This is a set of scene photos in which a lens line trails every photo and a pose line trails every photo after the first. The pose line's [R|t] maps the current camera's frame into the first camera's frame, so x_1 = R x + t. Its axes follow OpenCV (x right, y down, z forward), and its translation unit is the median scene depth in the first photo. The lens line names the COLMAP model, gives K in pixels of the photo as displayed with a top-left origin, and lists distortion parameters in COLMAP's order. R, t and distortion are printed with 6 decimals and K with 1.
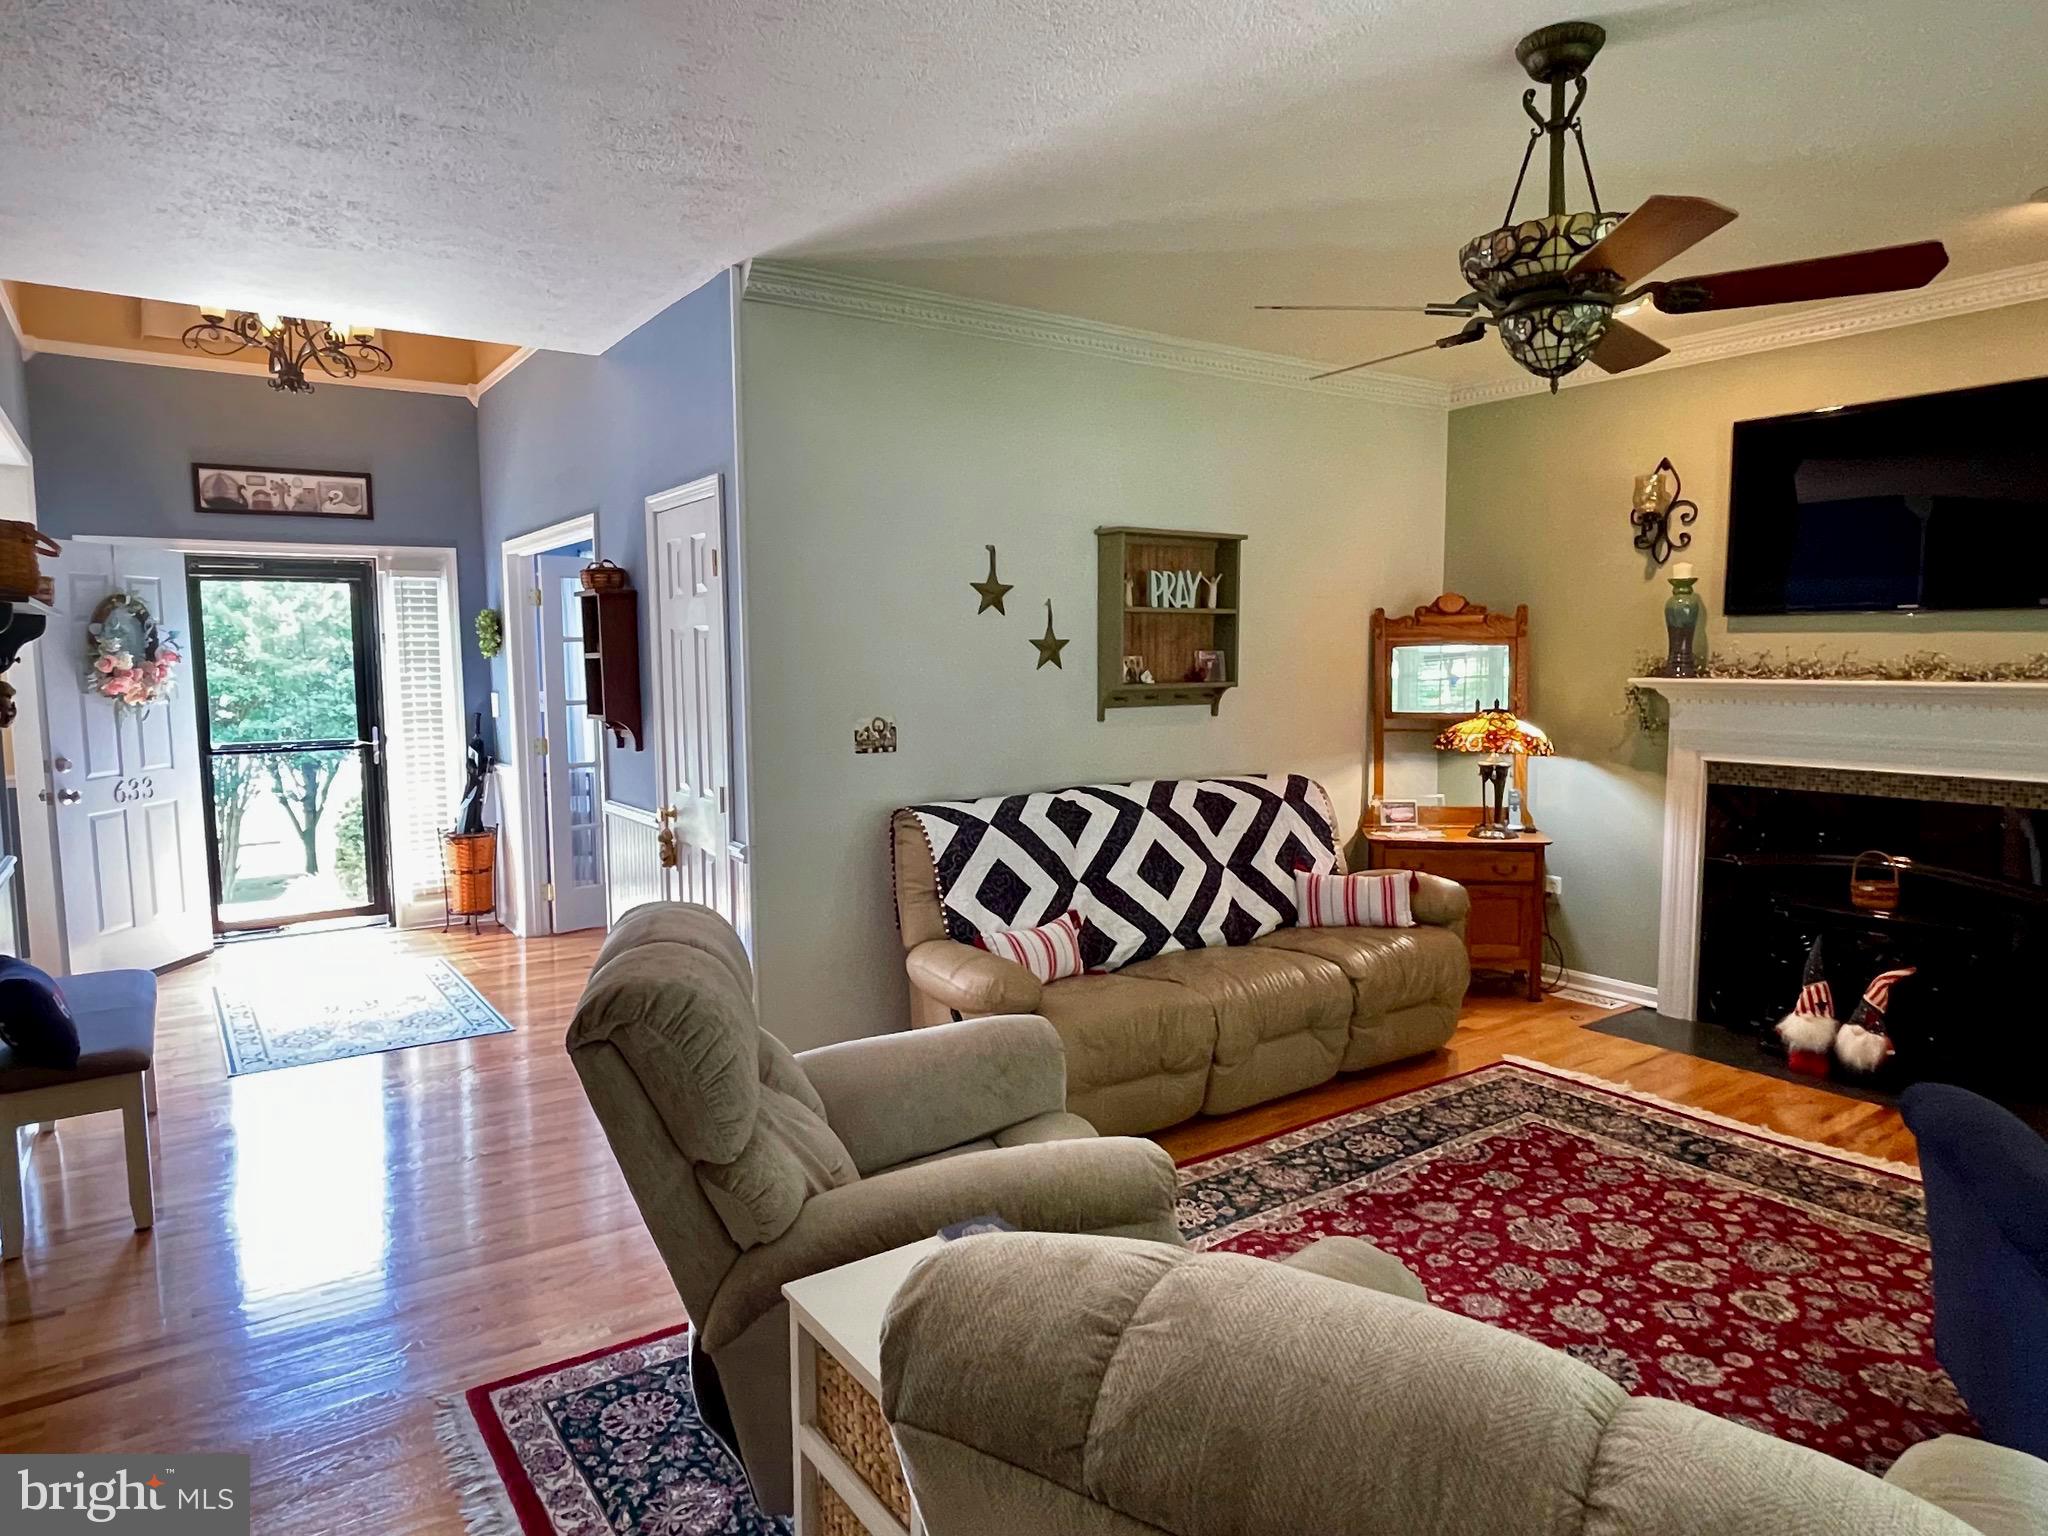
lens RADIAL K [[1249.2, 0, 1024.0], [0, 1249.2, 768.0], [0, 0, 1]] dist [-0.005622, -0.003628]
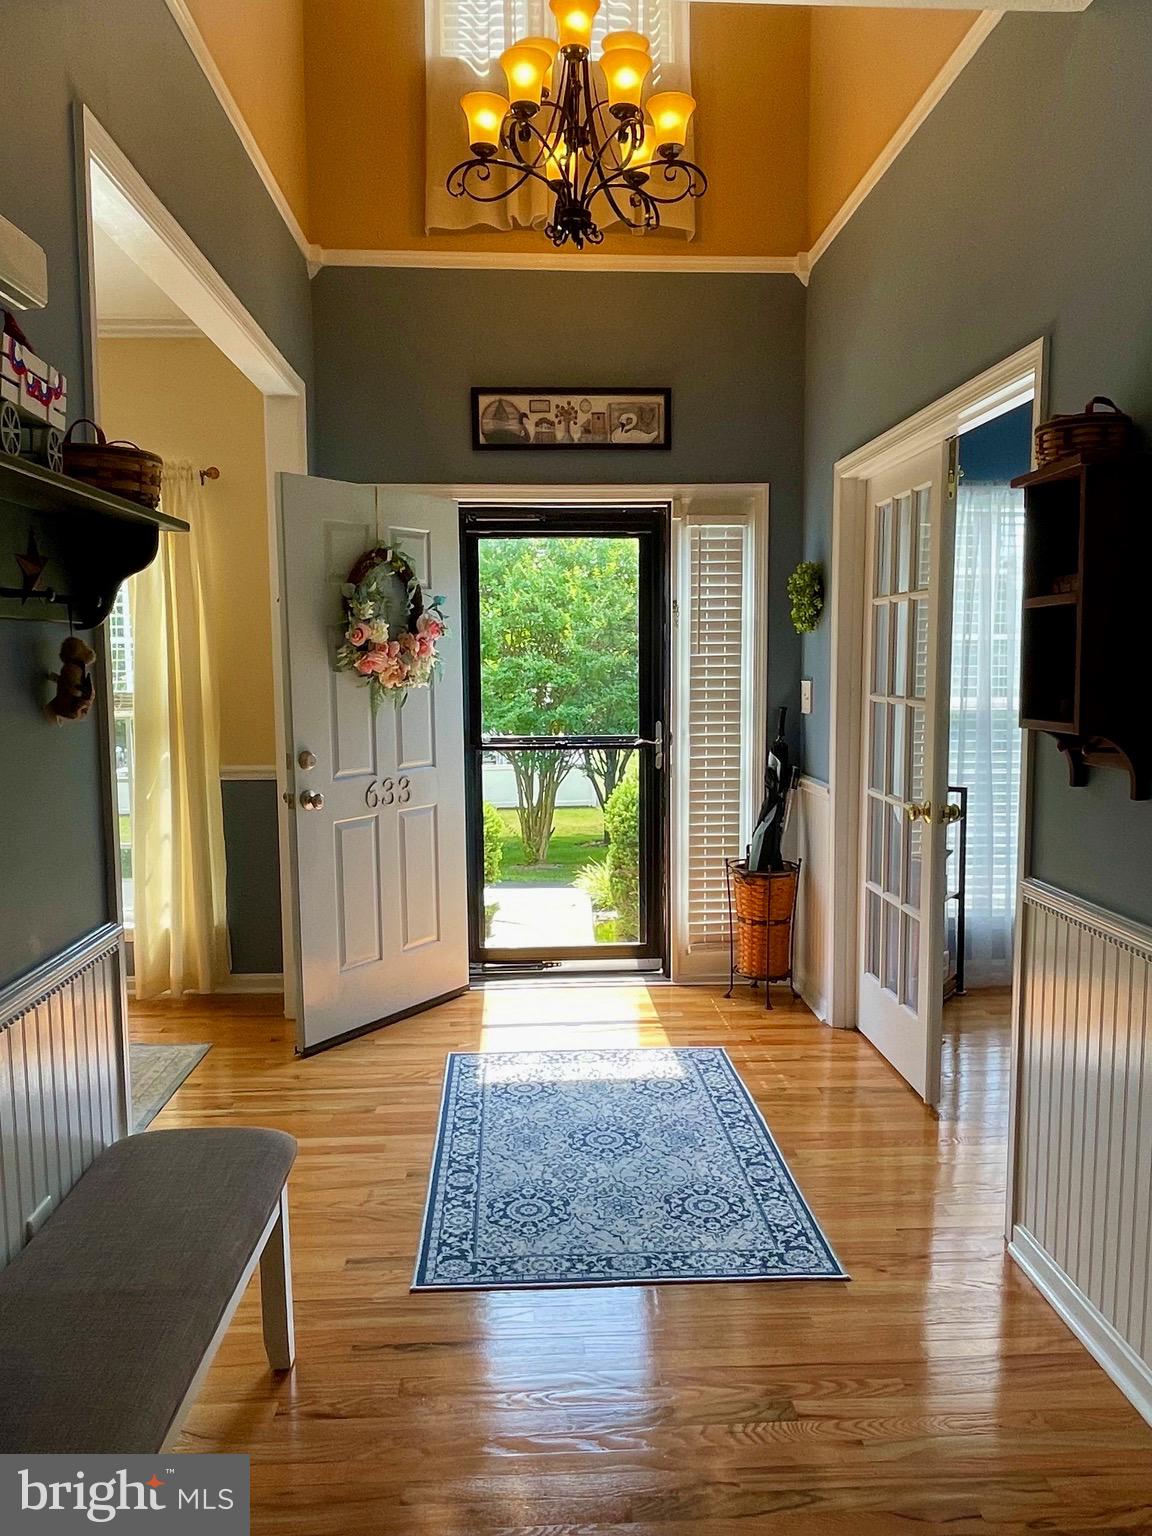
lens RADIAL K [[1107.4, 0, 576.0], [0, 1107.4, 768.0], [0, 0, 1]] dist [0.004728, 0.000613]
pose [[0.847005, 0.055538, -0.528676, -0.207227], [-0.049602, 0.998446, 0.025420, -0.020168], [0.529266, 0.004692, 0.848443, 0.405885]]
